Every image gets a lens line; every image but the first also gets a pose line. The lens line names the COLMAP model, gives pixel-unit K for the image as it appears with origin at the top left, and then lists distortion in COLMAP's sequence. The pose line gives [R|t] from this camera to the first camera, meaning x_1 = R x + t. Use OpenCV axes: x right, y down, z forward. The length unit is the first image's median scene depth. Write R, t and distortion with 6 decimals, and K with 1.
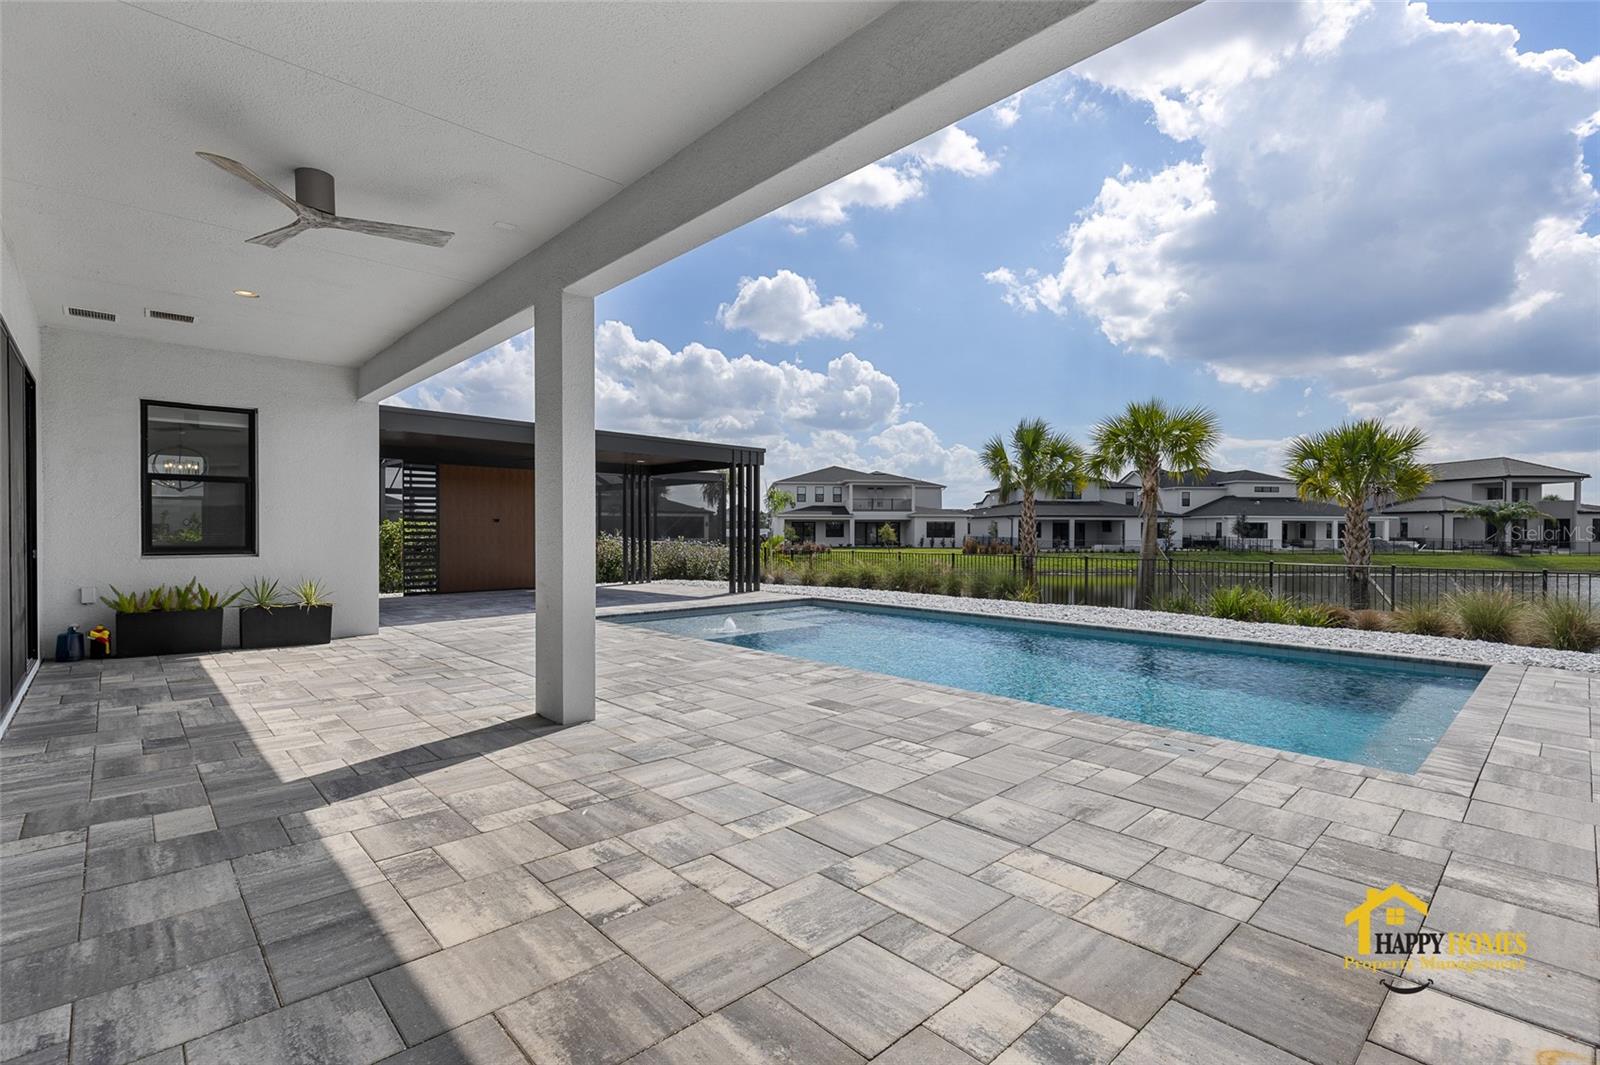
lens RADIAL K [[737.3, 0, 812.6], [0, 737.3, 540.6], [0, 0, 1]] dist [-0.000109, 0.000423]
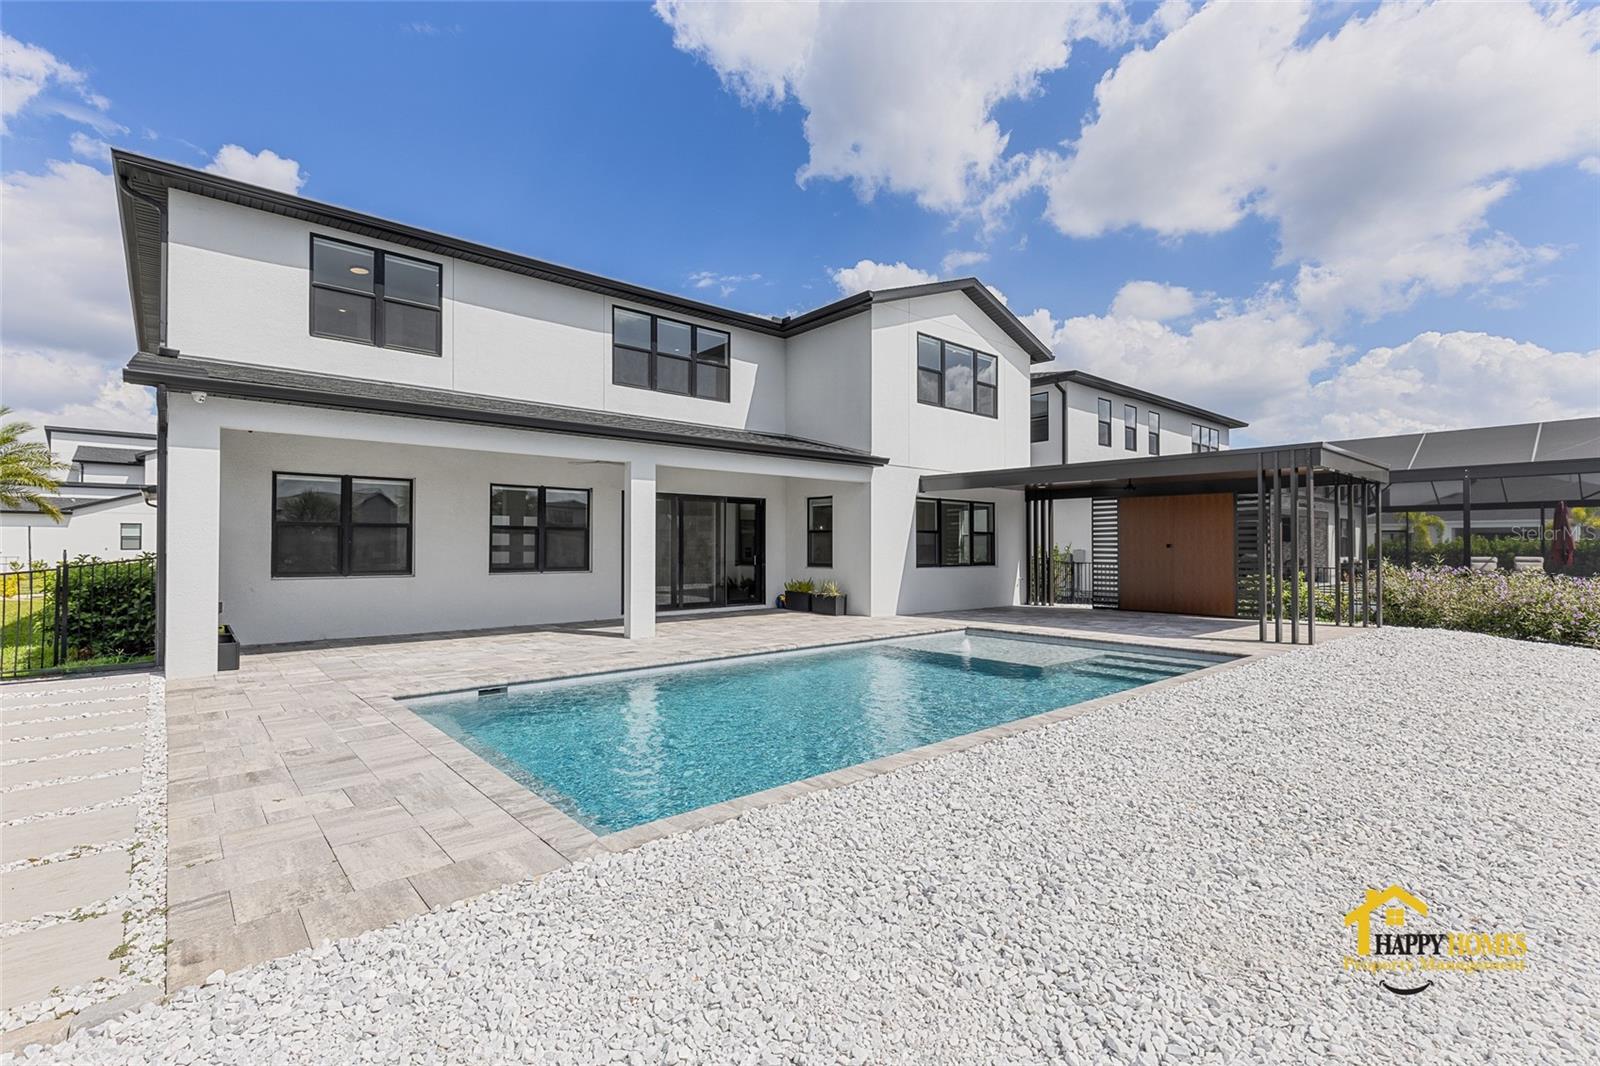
lens RADIAL K [[737.3, 0, 789.6], [0, 737.3, 534.4], [0, 0, 1]] dist [-0.000109, 0.000423]
pose [[-0.065684, -0.018457, -0.997670, 0.571064], [-0.013061, 0.999759, -0.017636, -0.016119], [0.997755, 0.011873, -0.065909, 0.464184]]
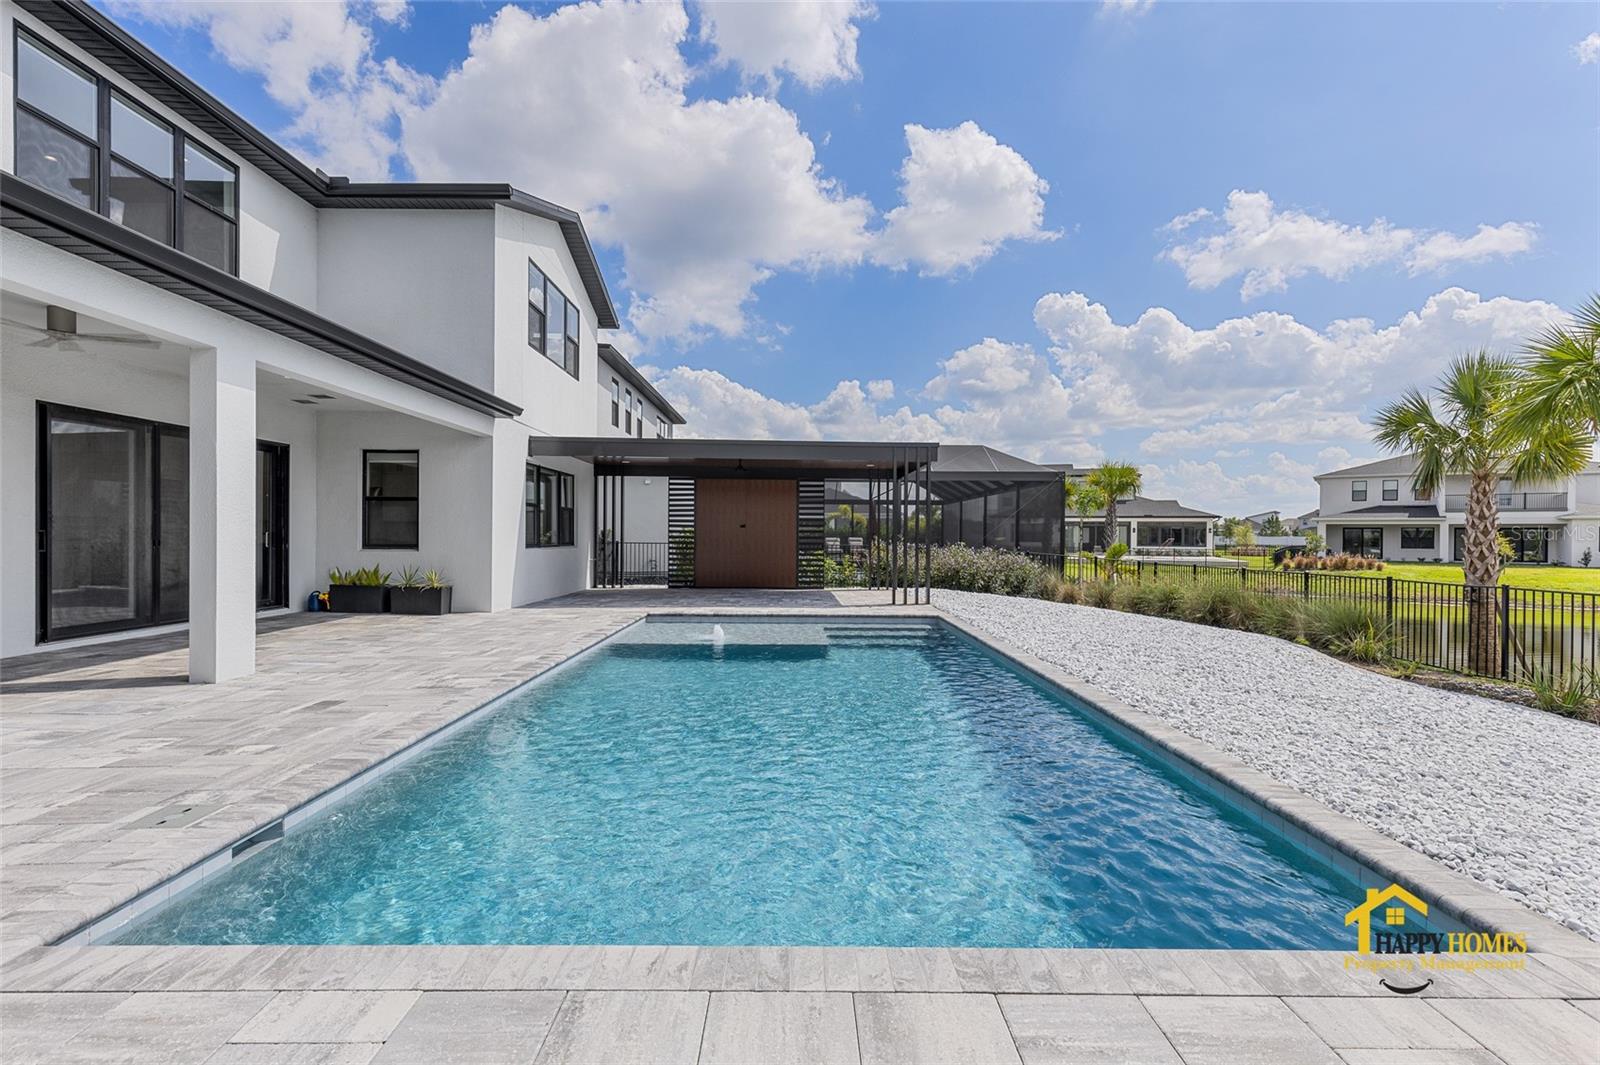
lens RADIAL K [[737.3, 0, 803.4], [0, 737.3, 535.3], [0, 0, 1]] dist [-0.000109, 0.000423]
pose [[0.725622, 0.004554, -0.688079, 0.361378], [-0.015407, 0.999835, -0.009630, -0.003230], [0.687921, 0.017589, 0.725572, 0.214838]]
